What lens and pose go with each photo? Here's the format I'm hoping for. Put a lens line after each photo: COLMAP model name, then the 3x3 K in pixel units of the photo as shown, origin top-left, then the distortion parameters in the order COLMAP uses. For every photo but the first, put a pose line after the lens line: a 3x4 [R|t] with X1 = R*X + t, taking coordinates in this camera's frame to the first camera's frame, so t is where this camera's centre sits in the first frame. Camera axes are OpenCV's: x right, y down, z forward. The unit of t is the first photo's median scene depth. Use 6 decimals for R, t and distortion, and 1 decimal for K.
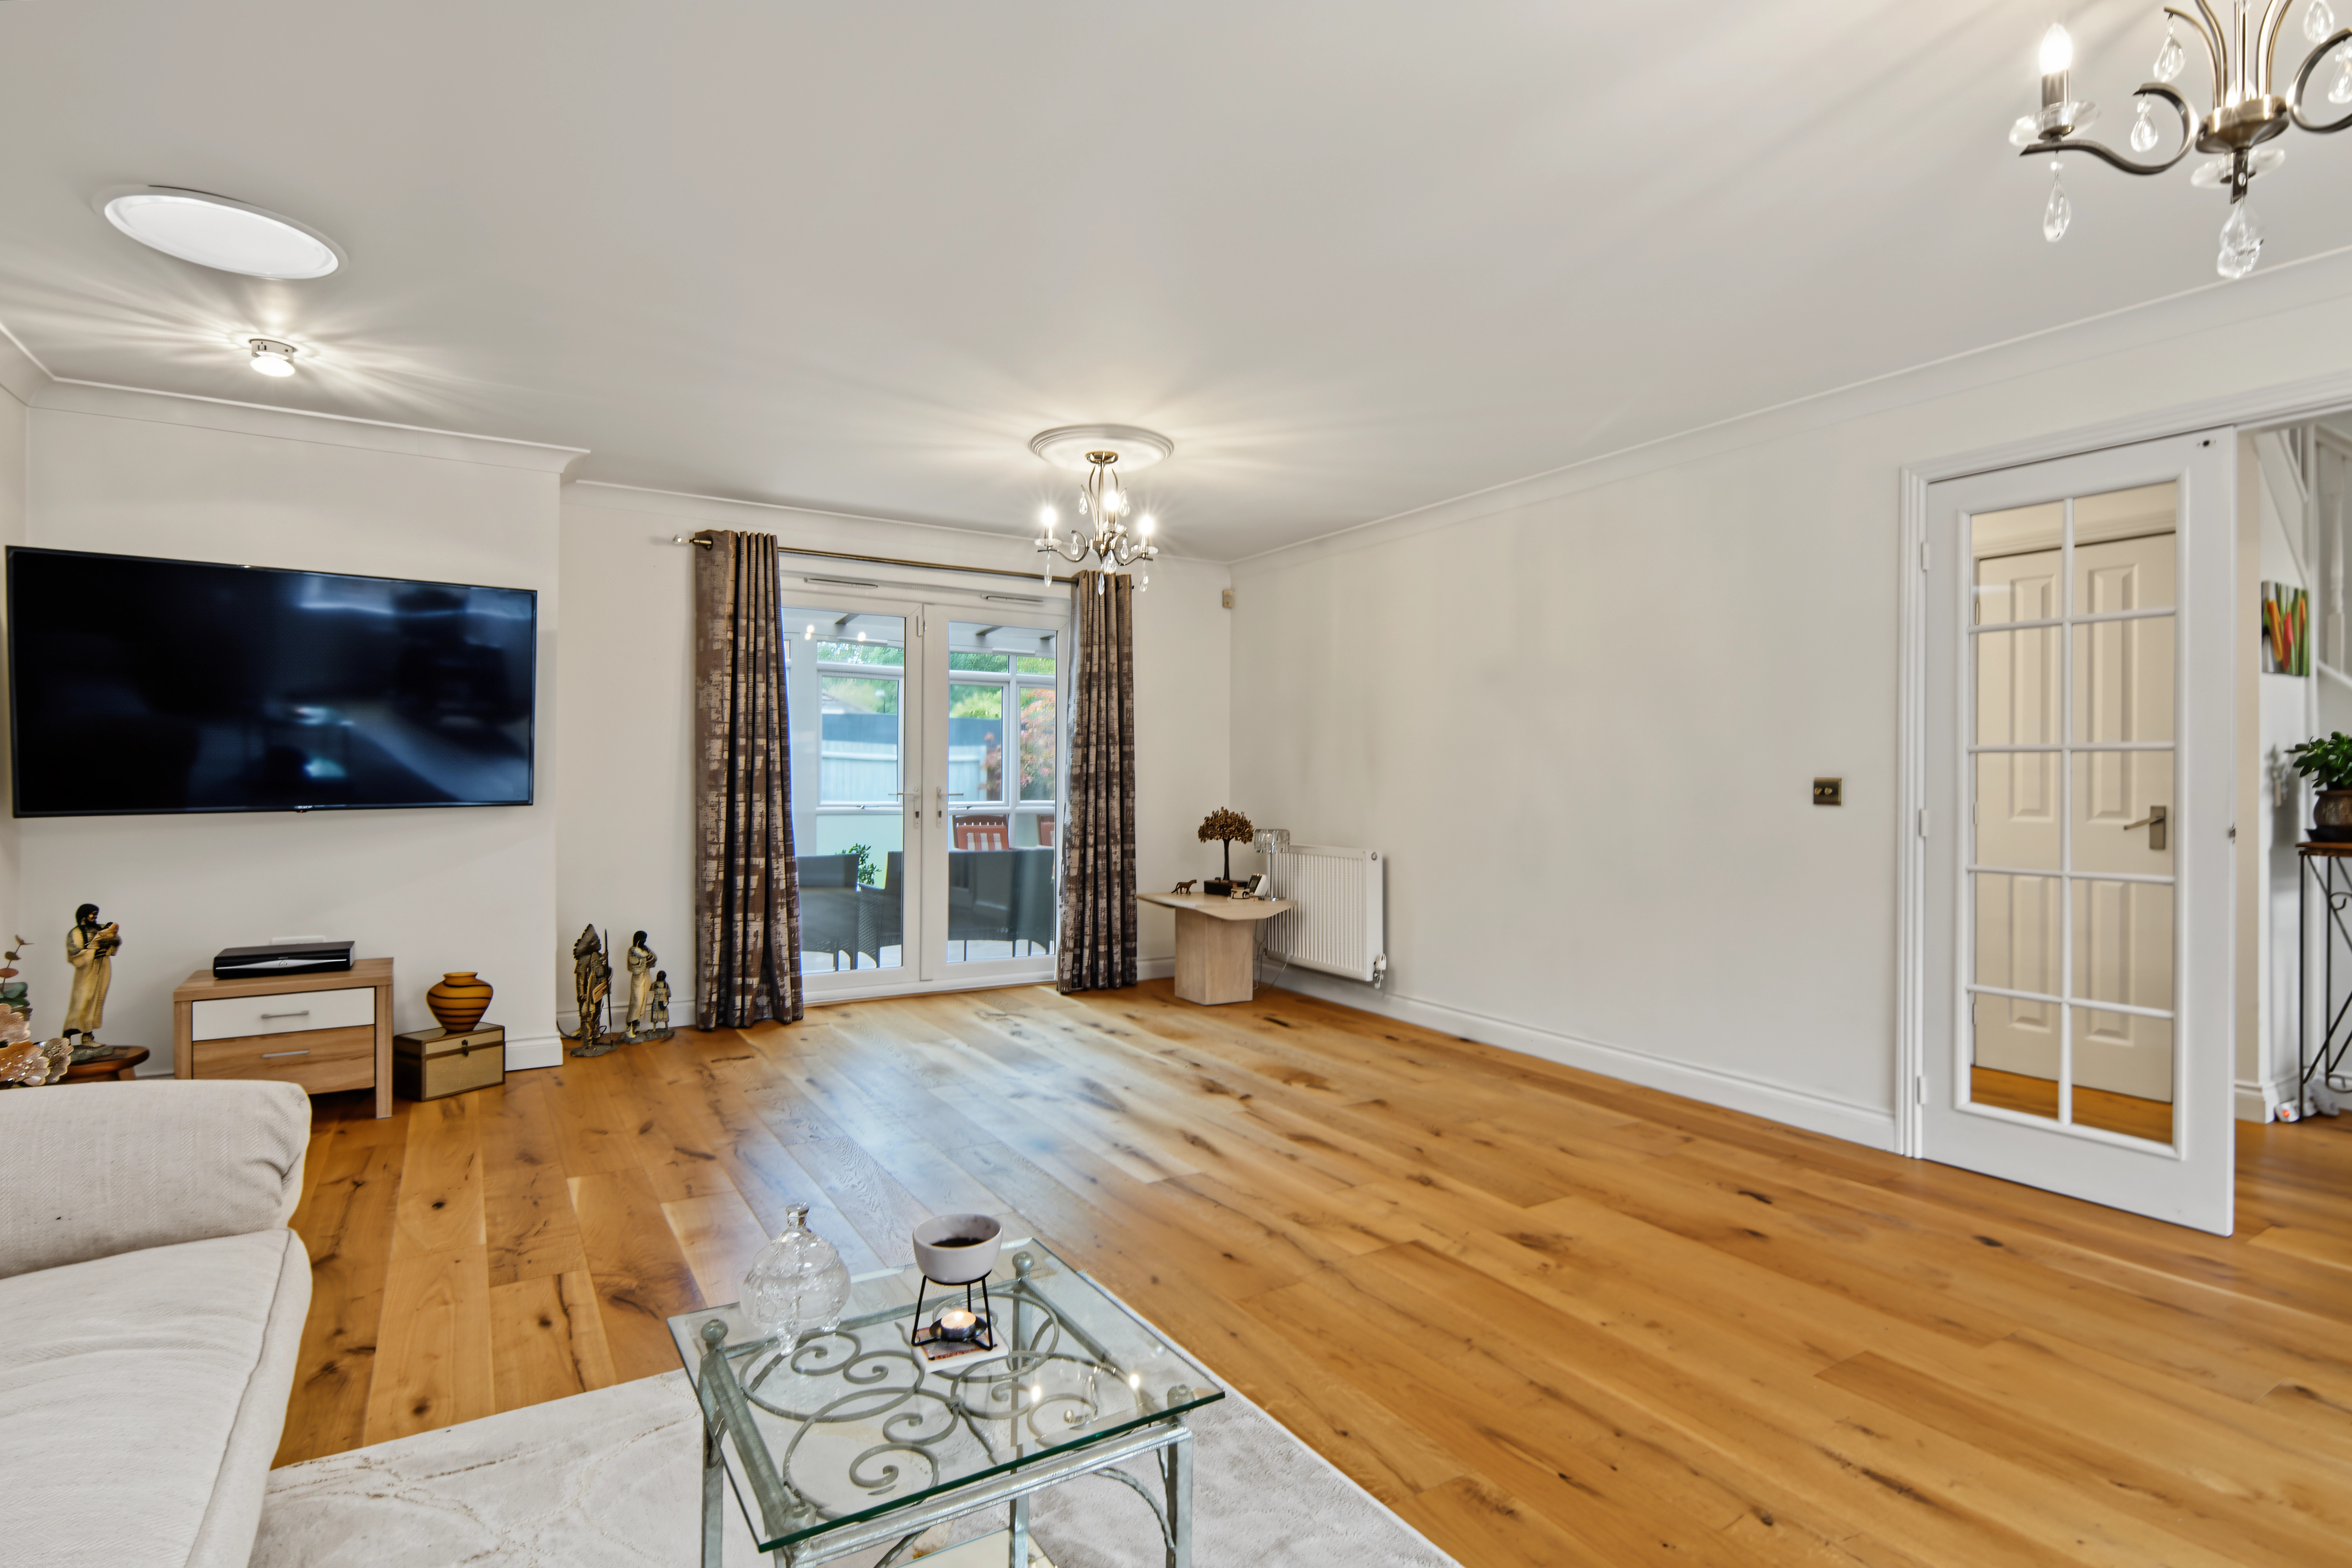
lens RADIAL K [[1137.9, 0, 1173.9], [0, 1137.9, 776.7], [0, 0, 1]] dist [0.010864, -0.001558]
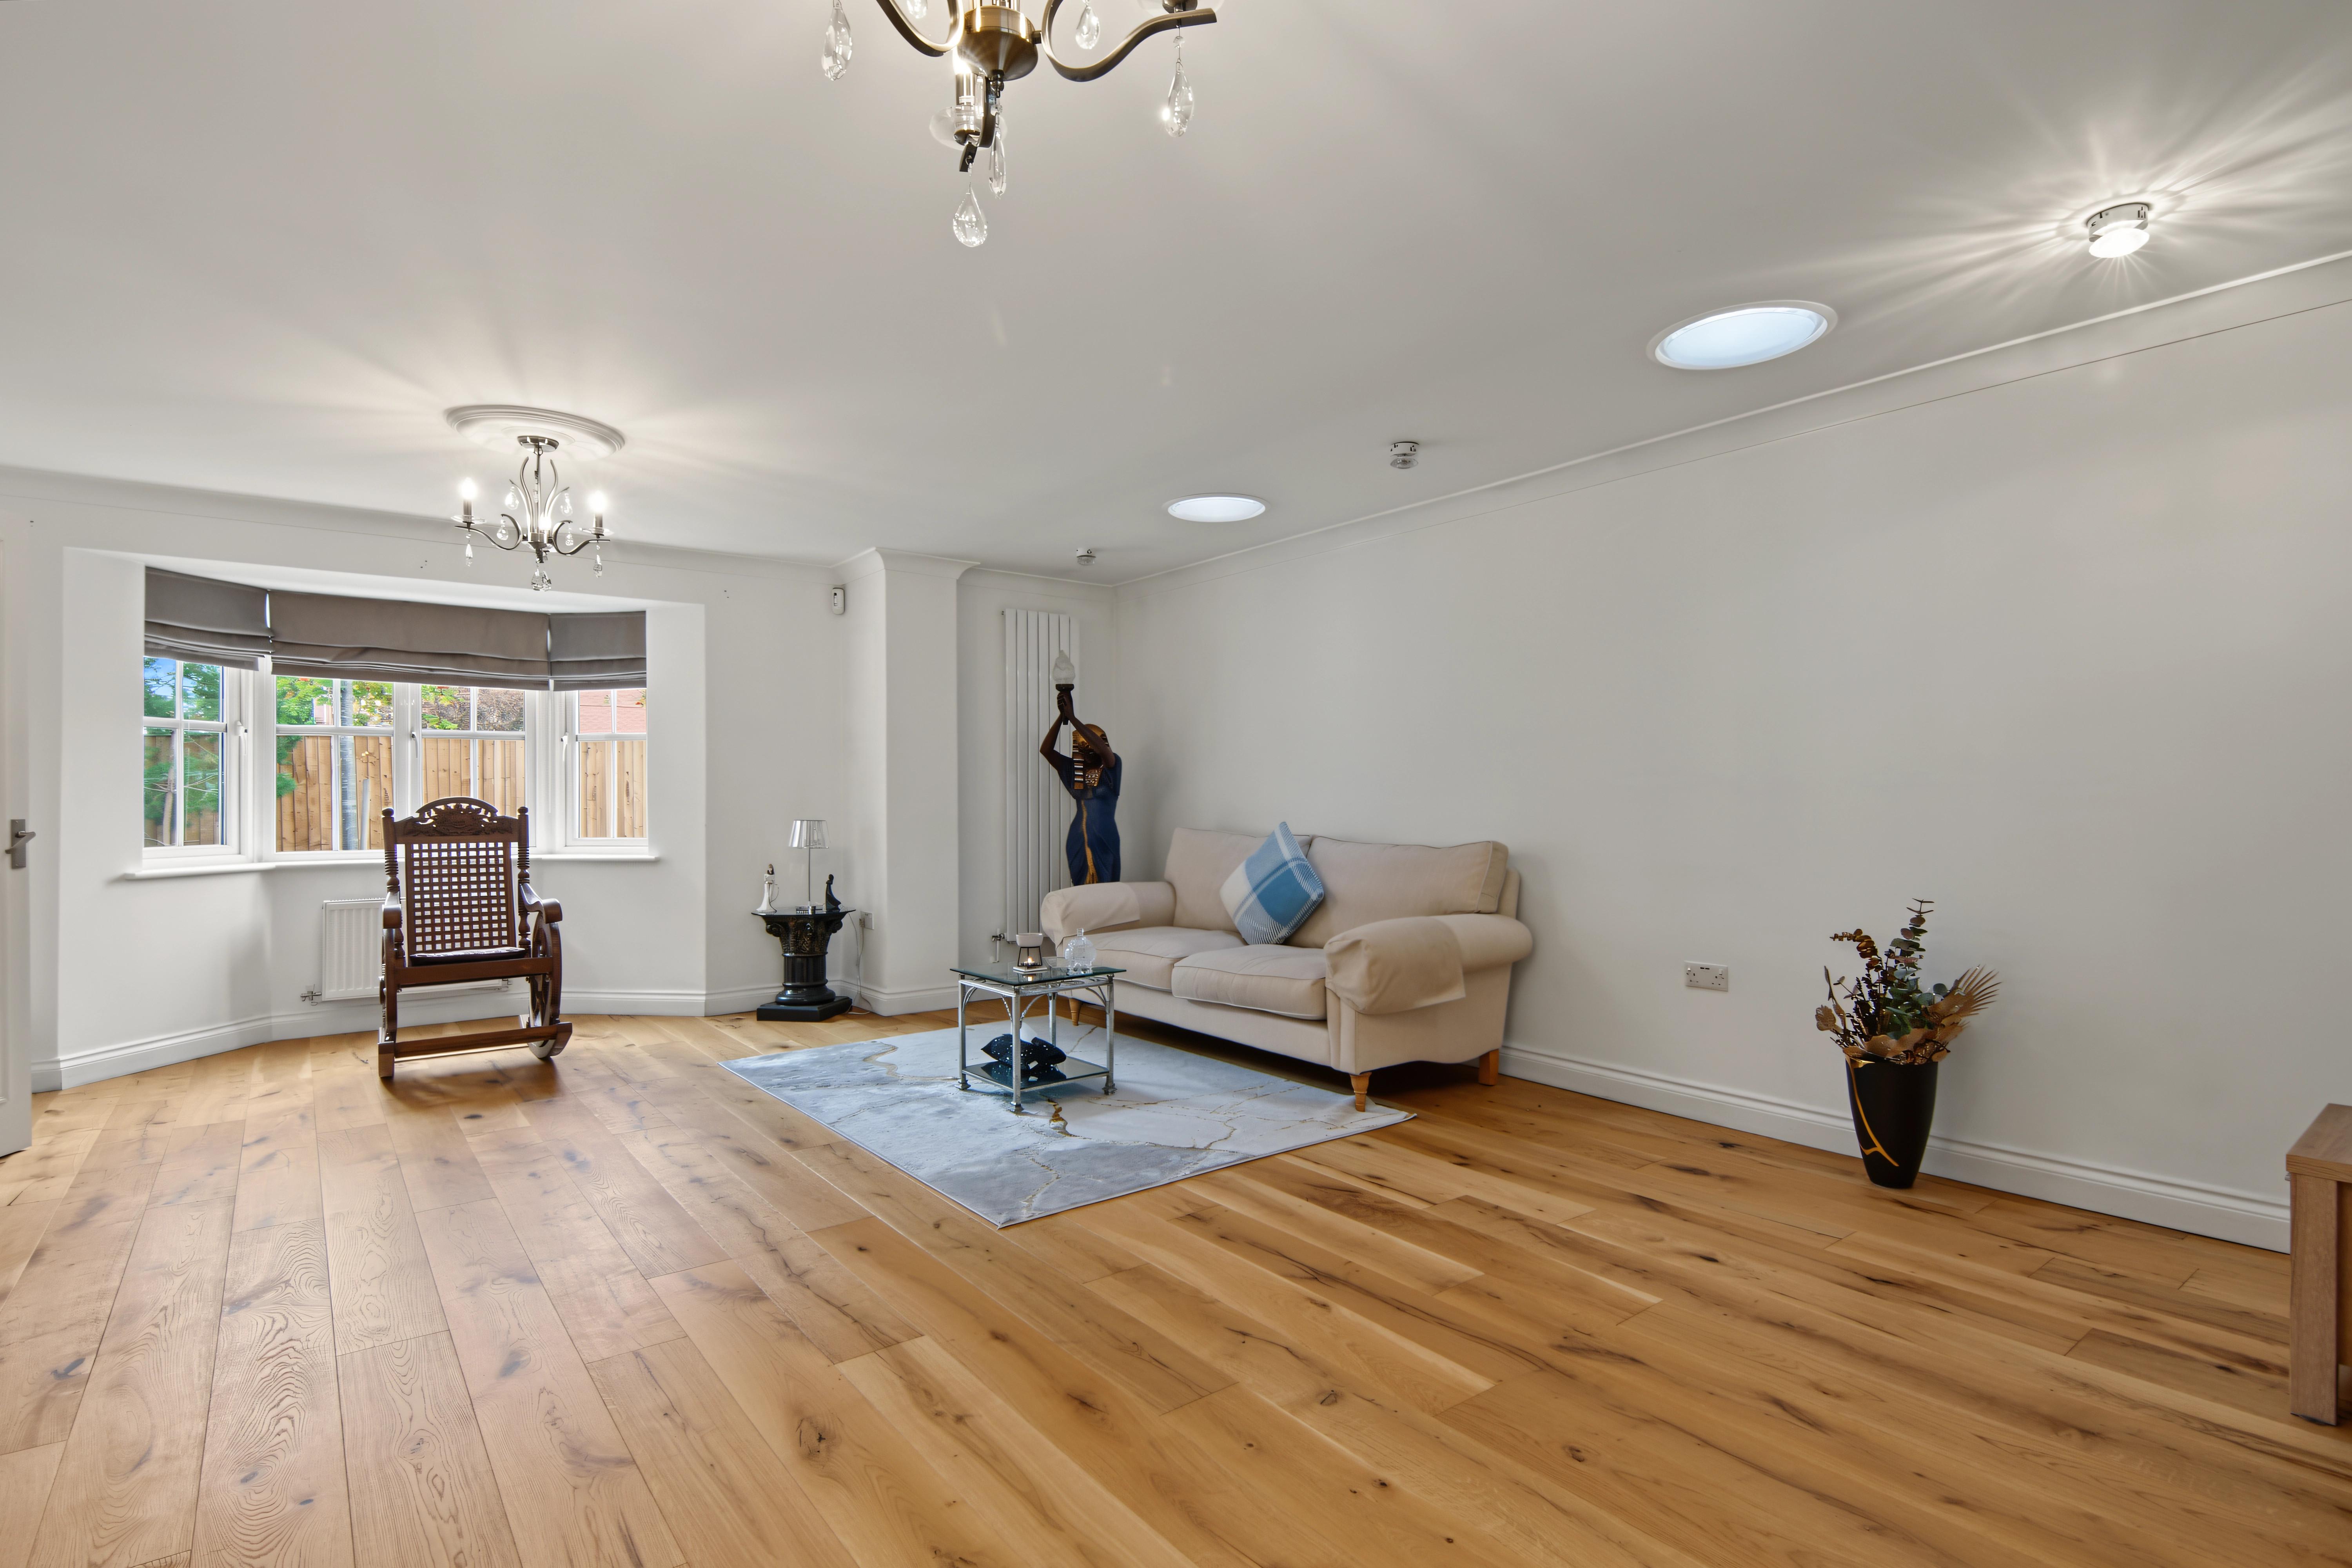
lens RADIAL K [[1137.9, 0, 1183.3], [0, 1137.9, 790.6], [0, 0, 1]] dist [0.010864, -0.001558]
pose [[-0.992953, -0.002845, -0.118471, -0.110855], [-0.002799, 0.999996, -0.000559, -0.001779], [0.118472, -0.000223, -0.992957, 1.886863]]
